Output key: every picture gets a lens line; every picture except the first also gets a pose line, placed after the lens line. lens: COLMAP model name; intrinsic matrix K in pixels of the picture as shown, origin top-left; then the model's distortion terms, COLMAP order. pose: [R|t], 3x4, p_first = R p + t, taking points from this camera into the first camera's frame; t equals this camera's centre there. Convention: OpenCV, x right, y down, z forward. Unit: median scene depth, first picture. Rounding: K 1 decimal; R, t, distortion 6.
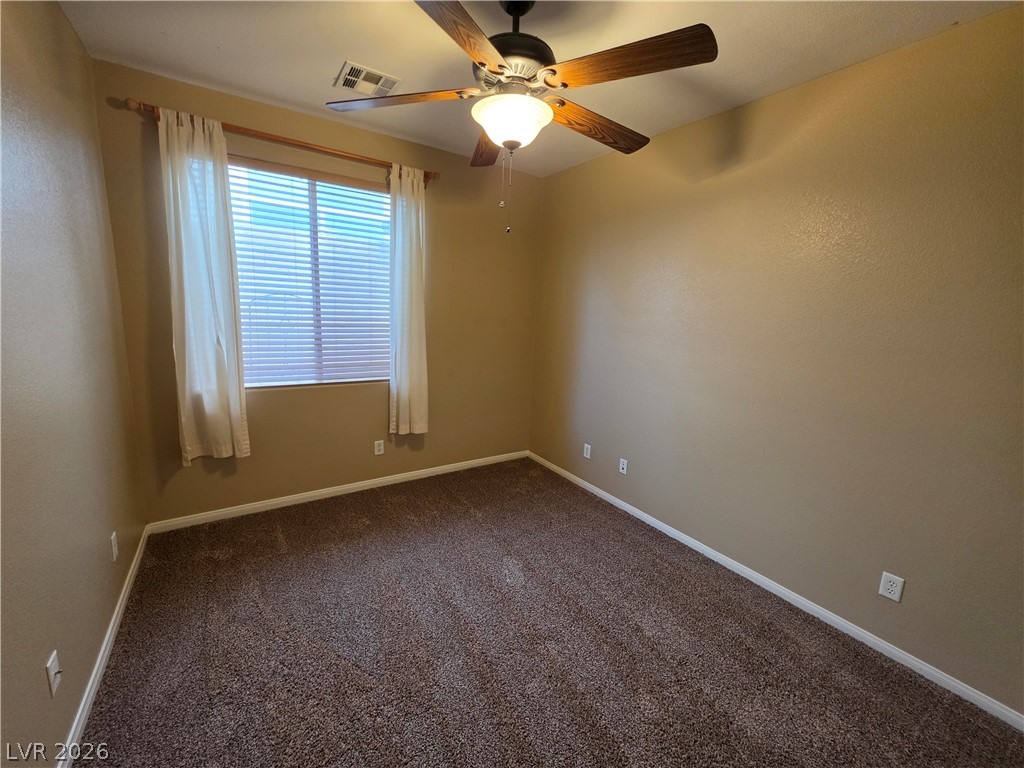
lens RADIAL K [[411.4, 0, 517.1], [0, 411.4, 384.2], [0, 0, 1]] dist [-0.000955, -0.000516]
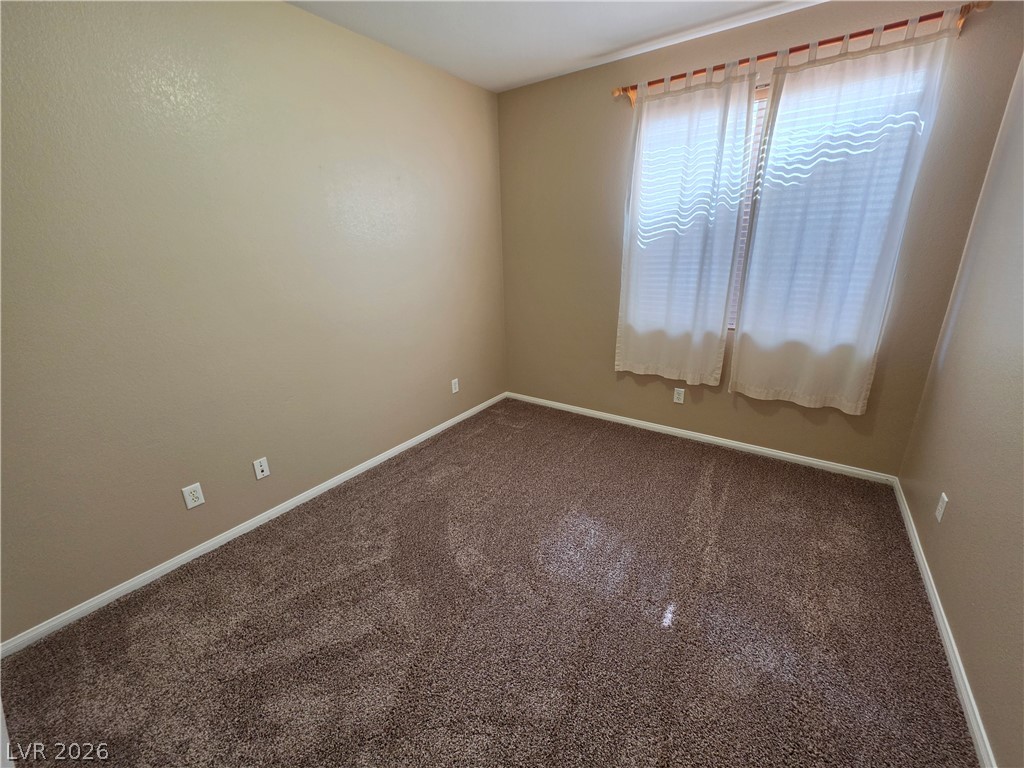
lens RADIAL K [[411.4, 0, 511.9], [0, 411.4, 383.1], [0, 0, 1]] dist [-0.000955, -0.000516]
pose [[-0.362064, -0.334220, 0.870176, -1.233490], [0.183811, 0.889584, 0.418155, -0.385368], [-0.913851, 0.311347, -0.260654, 1.923905]]
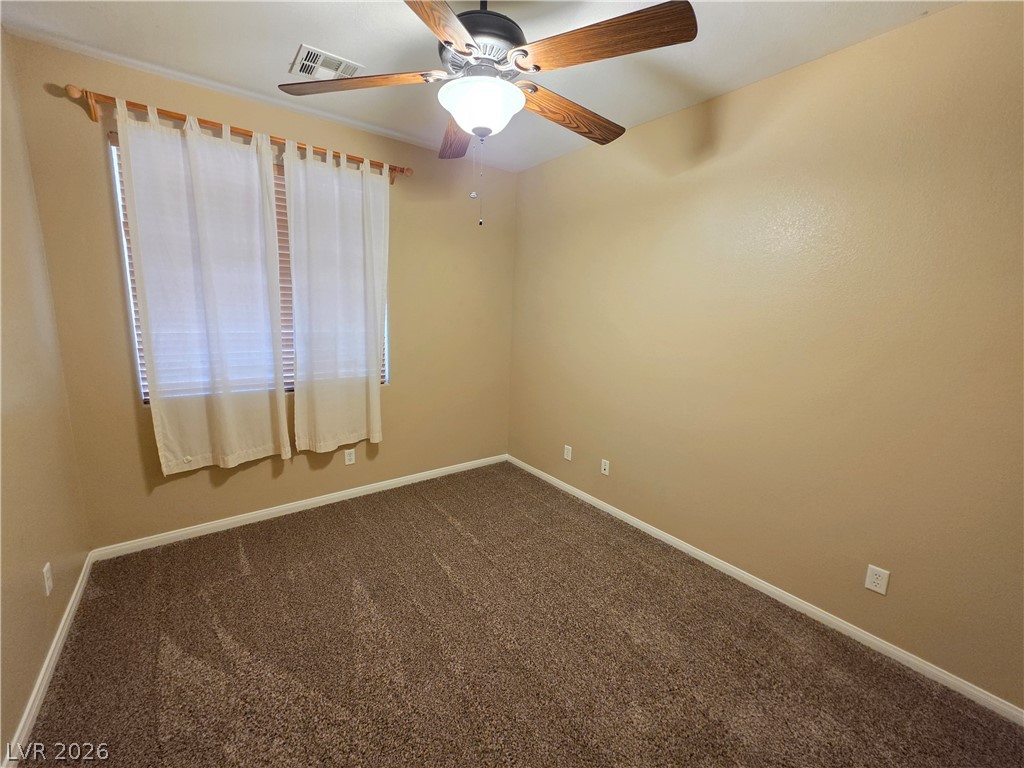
lens RADIAL K [[411.4, 0, 518.2], [0, 411.4, 381.3], [0, 0, 1]] dist [-0.000955, -0.000516]
pose [[0.997844, -0.025803, 0.060347, -0.001859], [0.026549, 0.999580, -0.011595, 0.001758], [-0.060022, 0.013172, 0.998110, 0.048750]]
